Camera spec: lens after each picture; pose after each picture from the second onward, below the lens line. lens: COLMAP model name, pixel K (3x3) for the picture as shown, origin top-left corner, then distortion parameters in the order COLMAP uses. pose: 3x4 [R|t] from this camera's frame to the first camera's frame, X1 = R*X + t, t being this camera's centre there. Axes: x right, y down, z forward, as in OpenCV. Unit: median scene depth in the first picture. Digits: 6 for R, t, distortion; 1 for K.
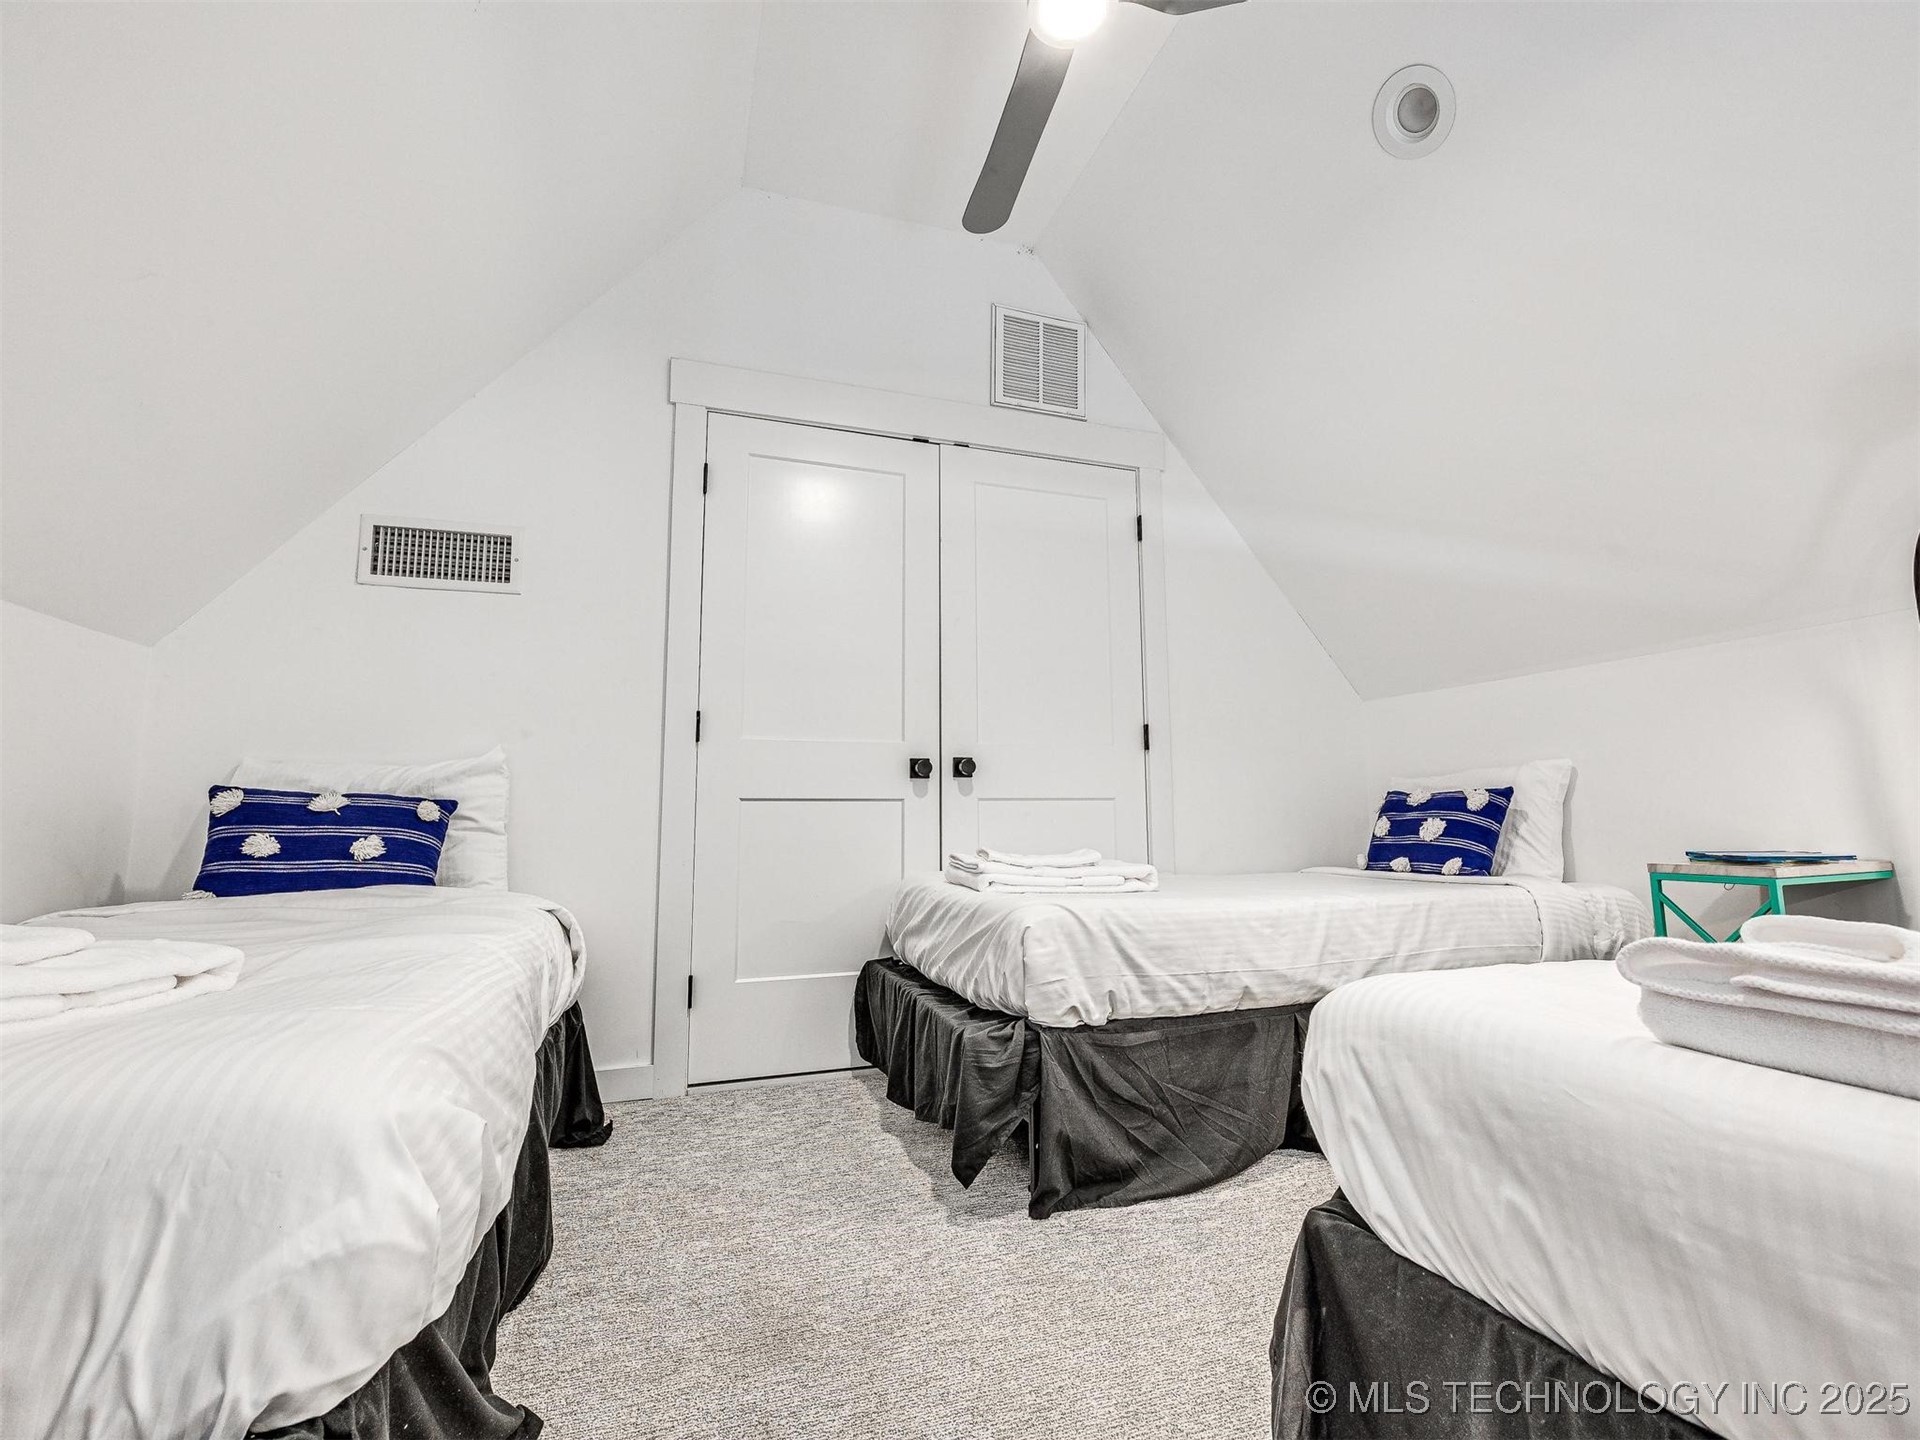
lens RADIAL K [[830.1, 0, 961.7], [0, 830.1, 717.3], [0, 0, 1]] dist [-0.004782, 0.000700]
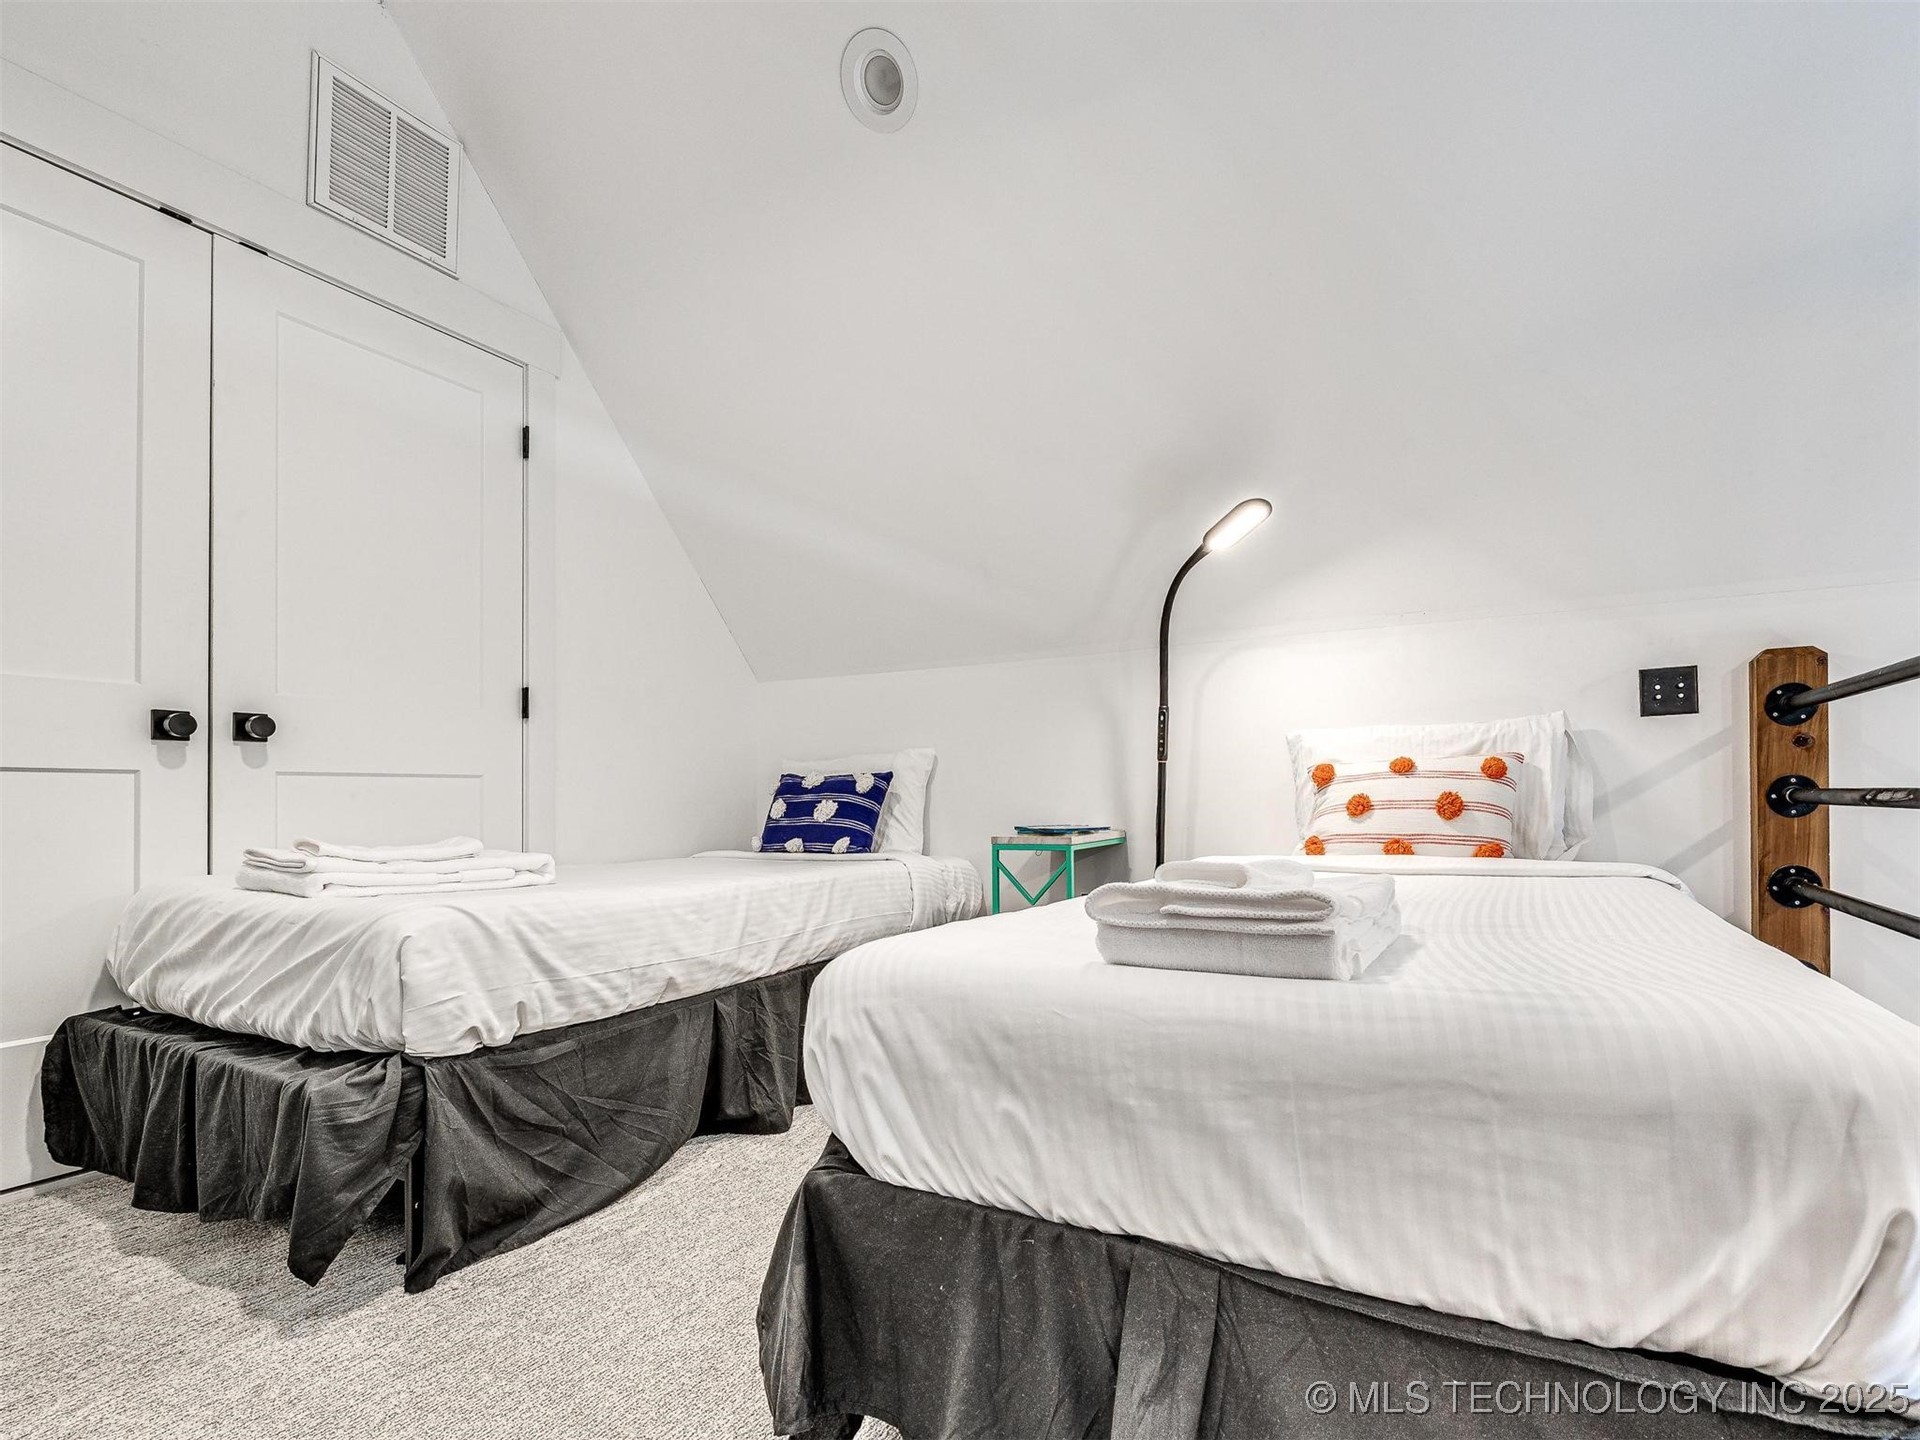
lens RADIAL K [[919.6, 0, 960.8], [0, 919.6, 790.2], [0, 0, 1]] dist [-0.004767, 0.000113]
pose [[0.749510, 0.009067, 0.661931, -0.097649], [-0.078505, 0.994068, 0.075275, 0.012691], [-0.657322, -0.108385, 0.745775, 0.040420]]
